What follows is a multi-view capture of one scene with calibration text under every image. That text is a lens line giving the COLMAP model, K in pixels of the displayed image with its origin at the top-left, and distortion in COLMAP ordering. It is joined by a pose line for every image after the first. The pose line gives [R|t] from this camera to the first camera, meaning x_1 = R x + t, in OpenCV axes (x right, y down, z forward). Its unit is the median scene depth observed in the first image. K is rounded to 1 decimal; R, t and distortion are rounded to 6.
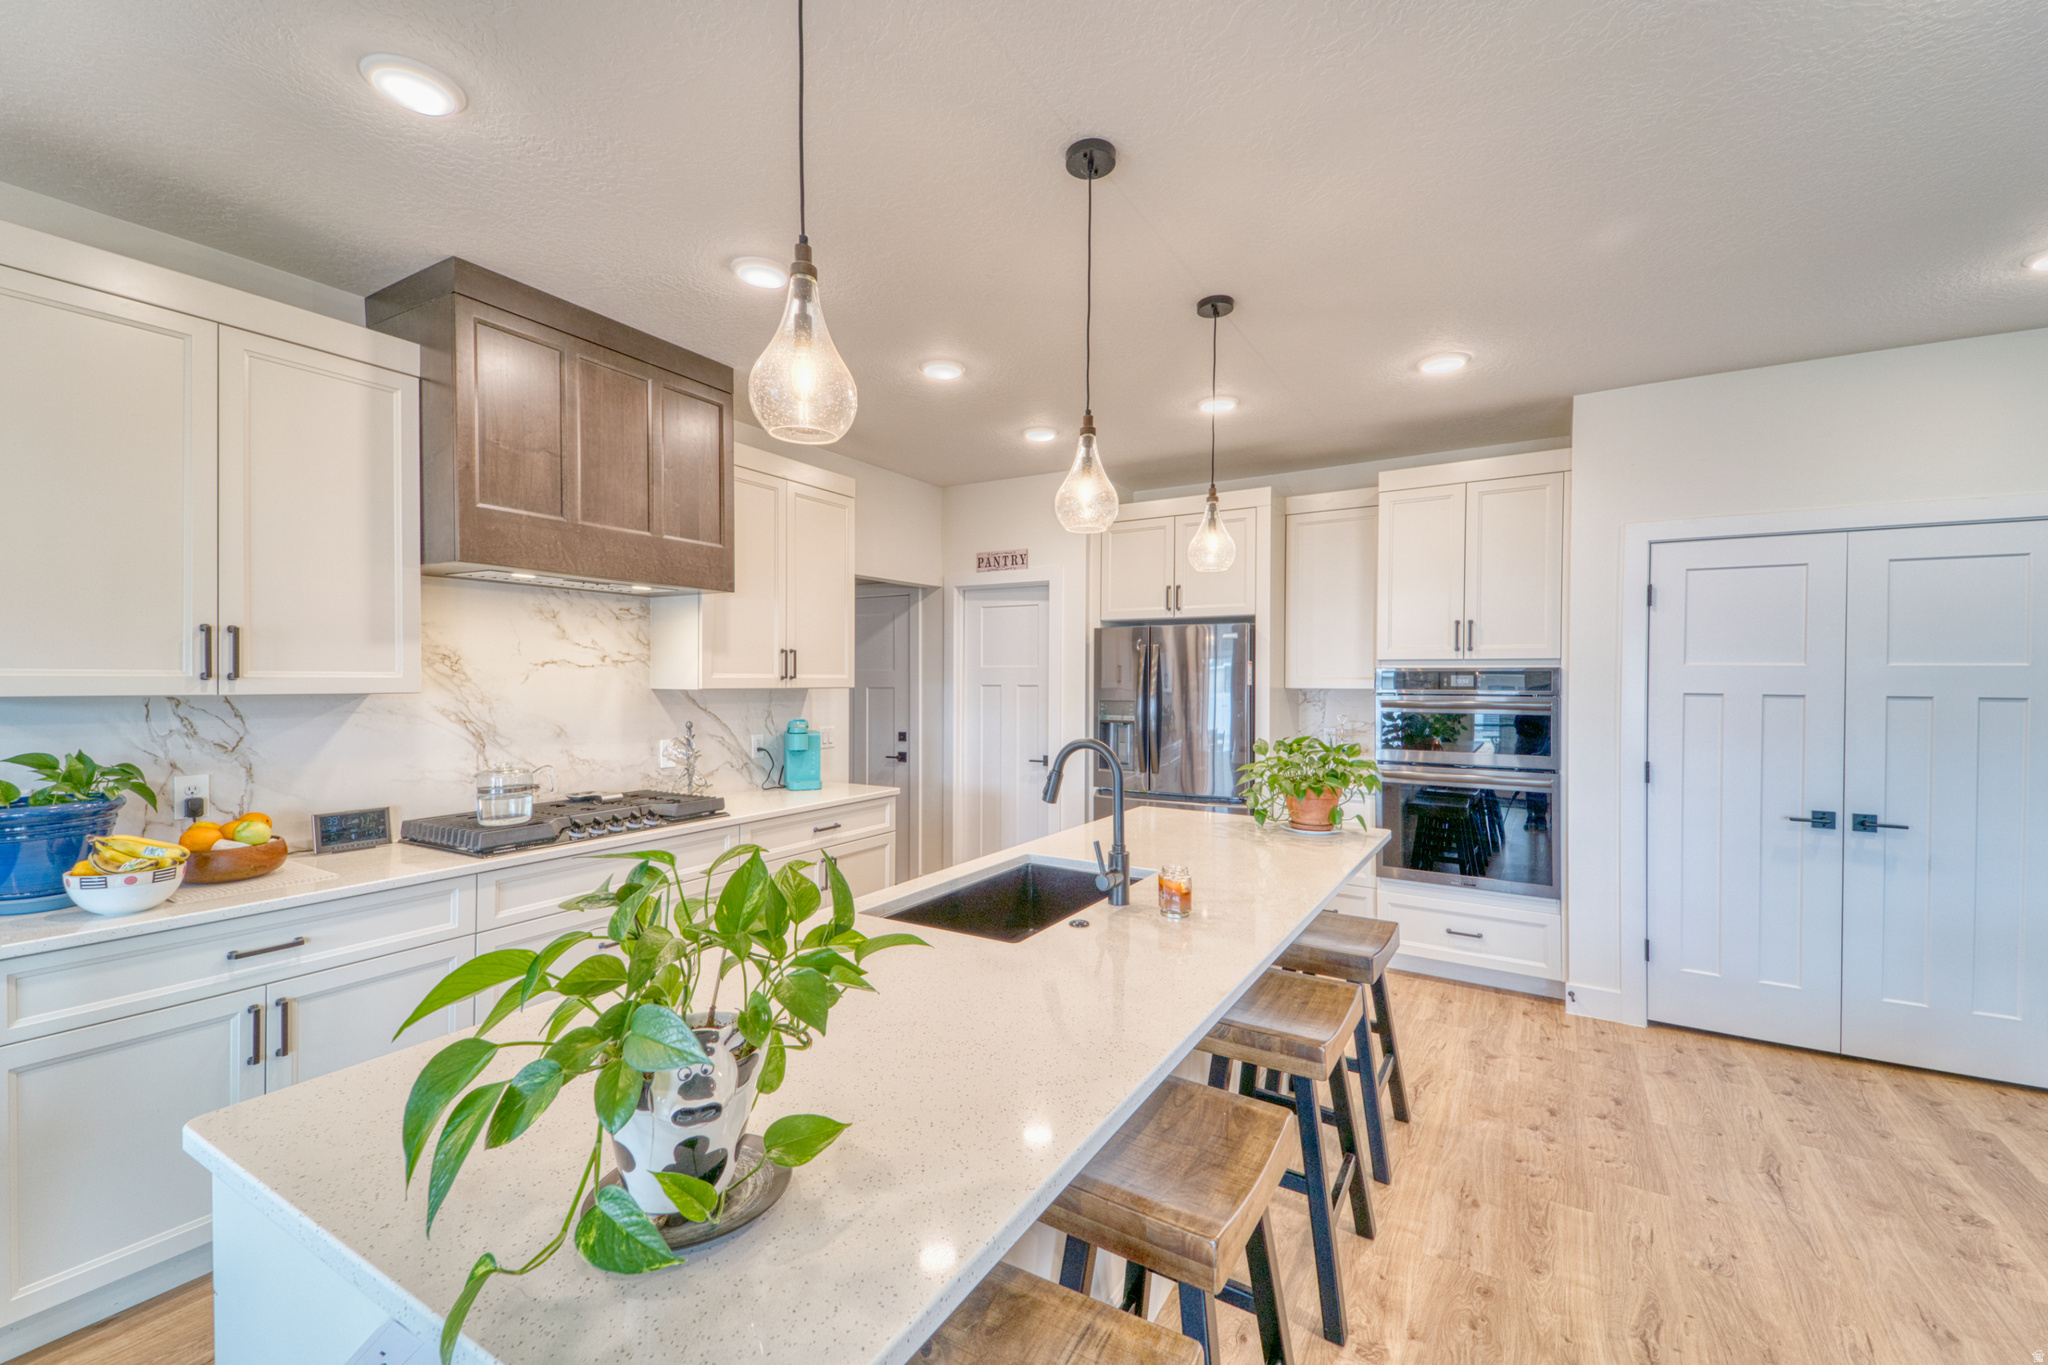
lens RADIAL K [[838.4, 0, 1021.0], [0, 838.4, 681.6], [0, 0, 1]] dist [0.078091, -0.033763]
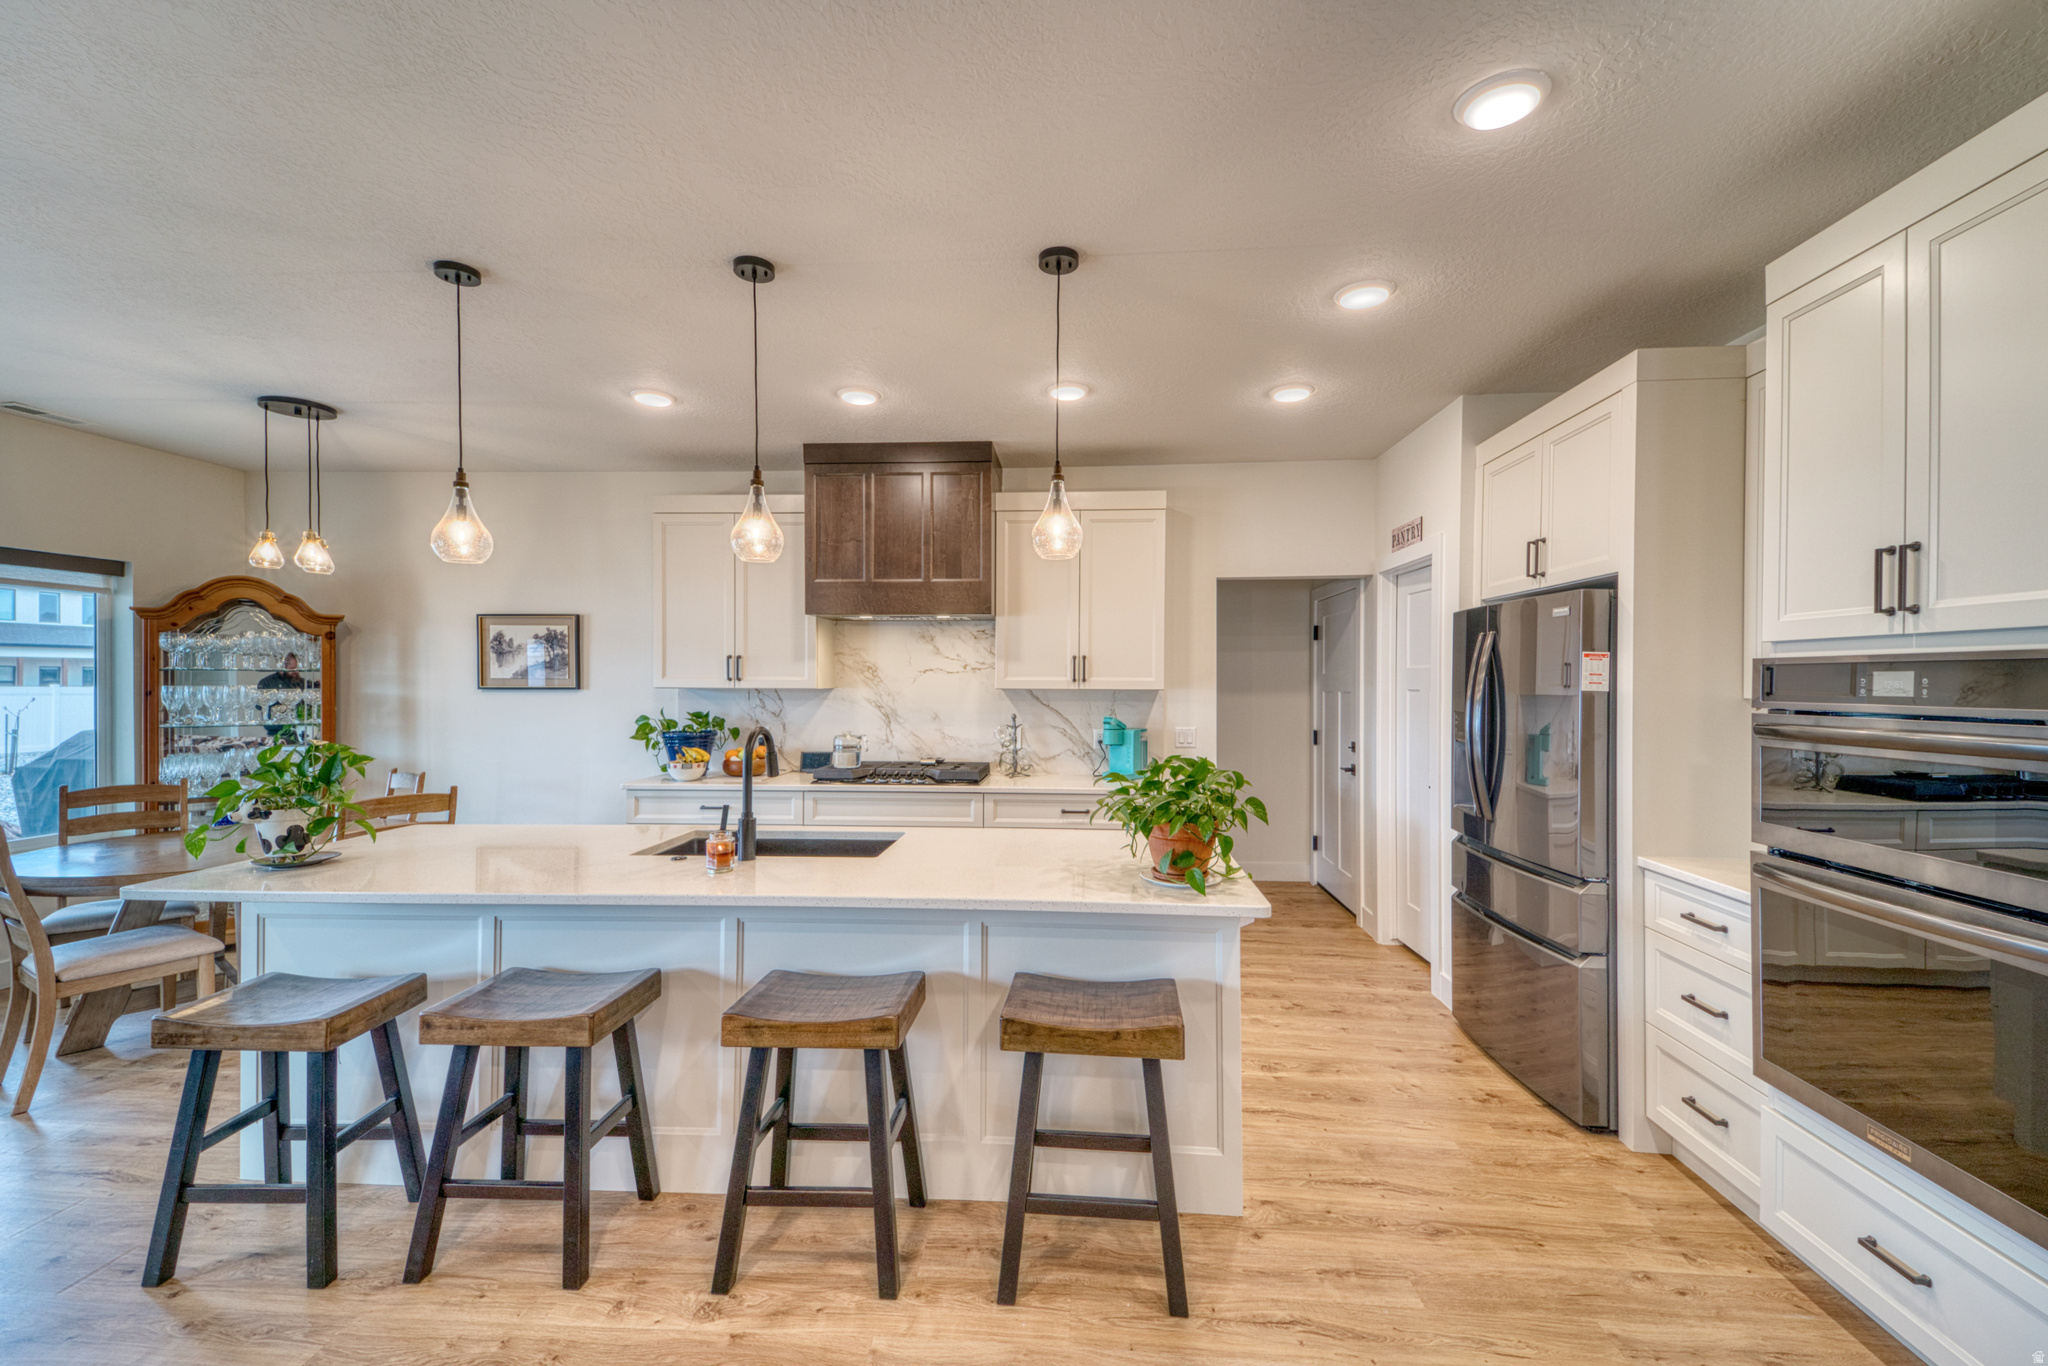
lens RADIAL K [[838.4, 0, 1021.0], [0, 838.4, 682.1], [0, 0, 1]] dist [0.078091, -0.033763]
pose [[0.450227, -0.000747, -0.892914, 0.831713], [-0.005233, 0.999980, -0.003475, 0.002909], [0.892899, 0.006237, 0.450214, 0.465173]]
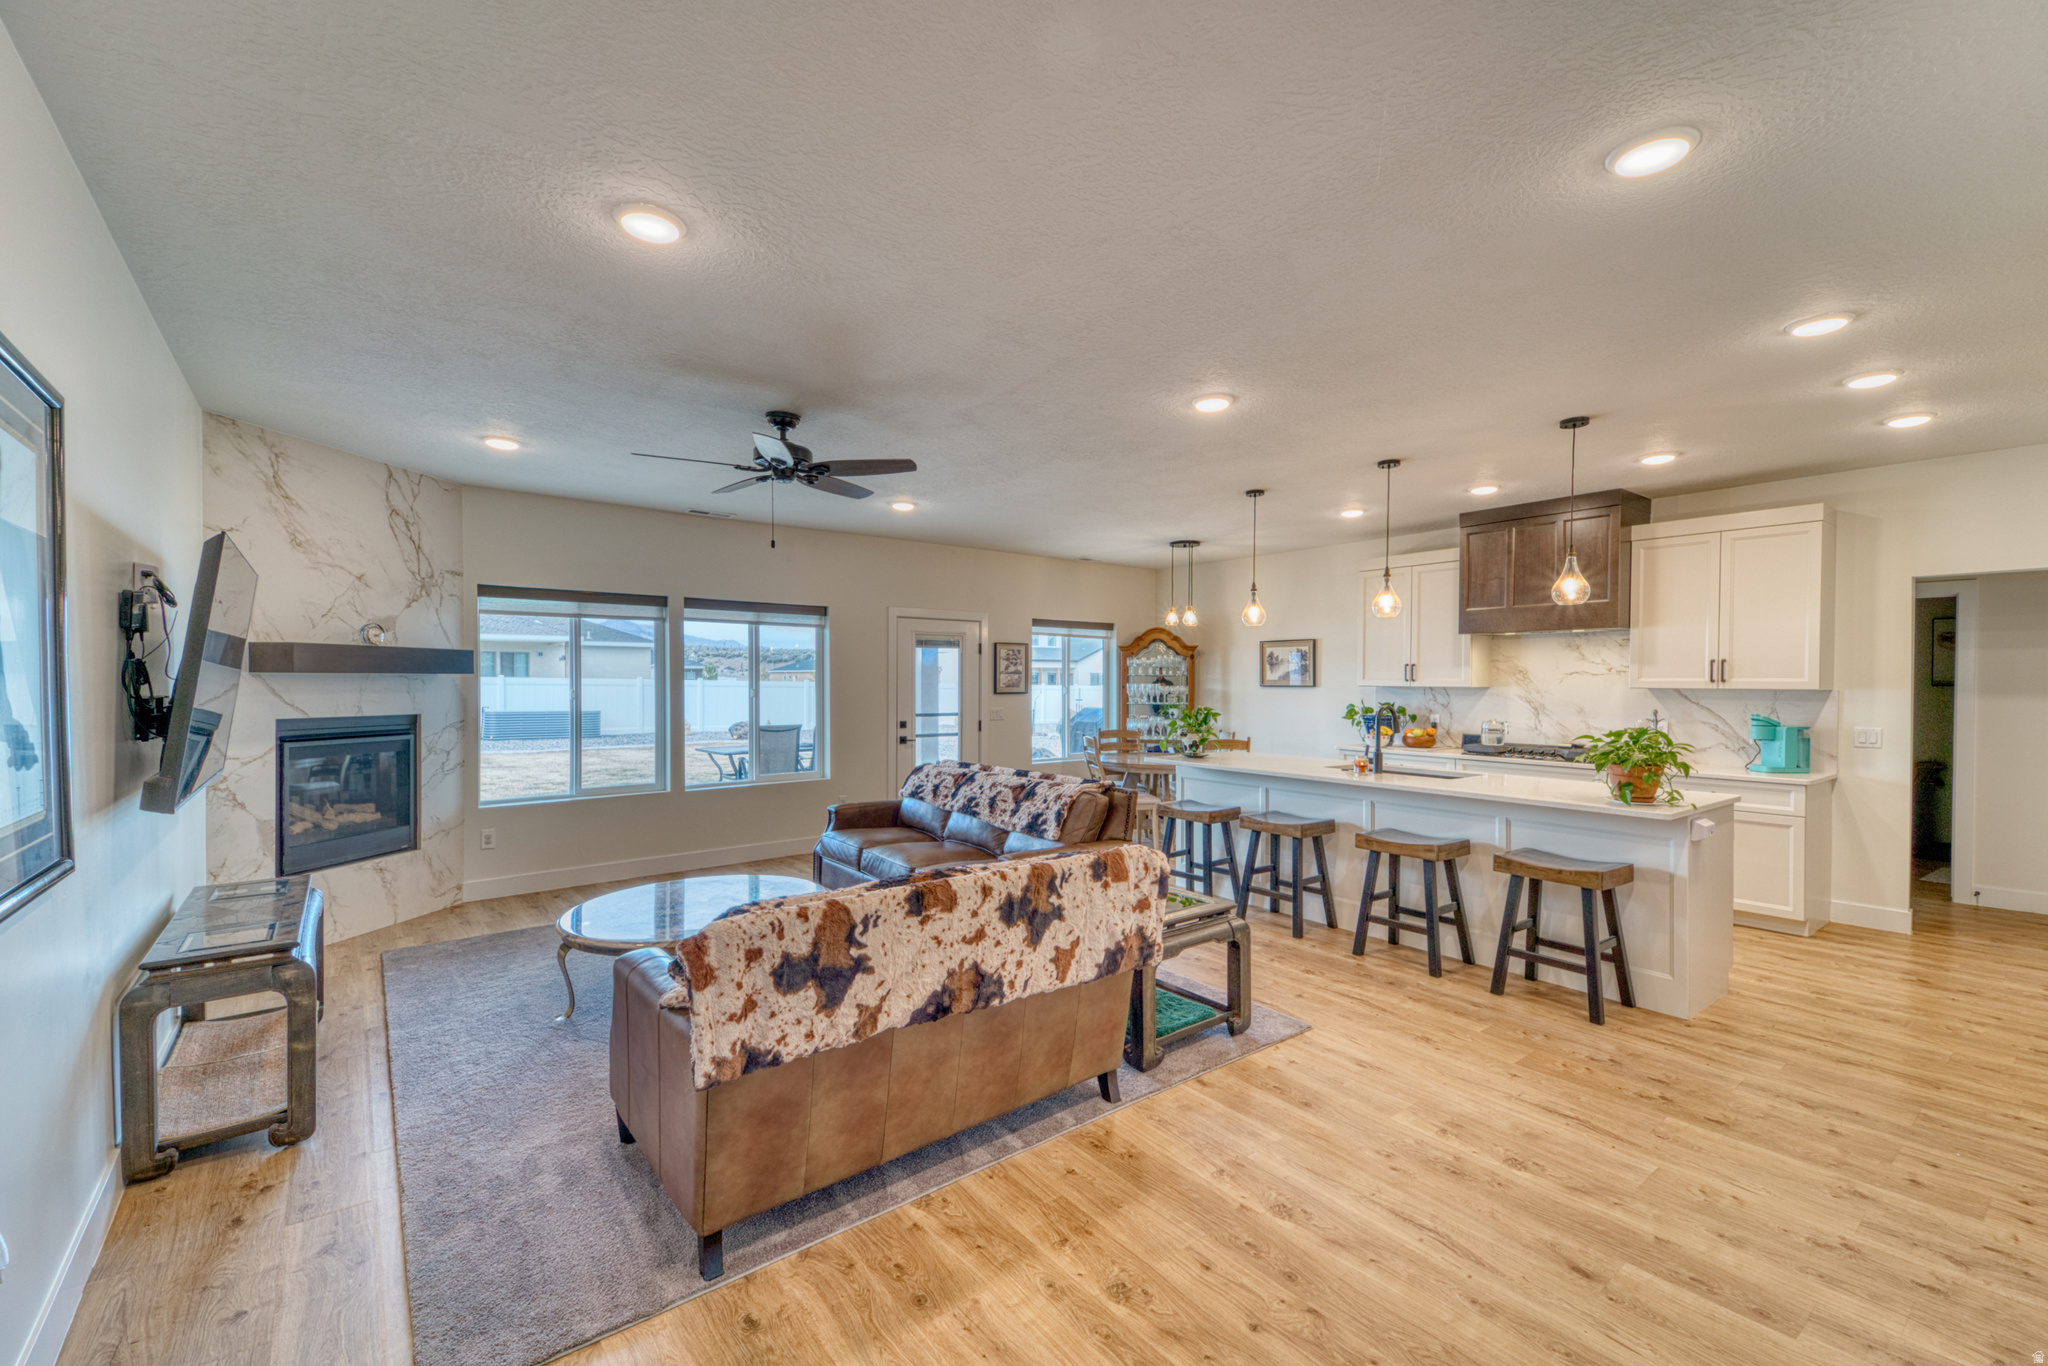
lens RADIAL K [[833.8, 0, 1028.0], [0, 833.8, 692.6], [0, 0, 1]] dist [0.029566, -0.000239]
pose [[-0.360469, 0.008488, -0.932732, 1.559479], [-0.009673, 0.999871, 0.012837, 0.008385], [0.932721, 0.013649, -0.360341, 0.539357]]
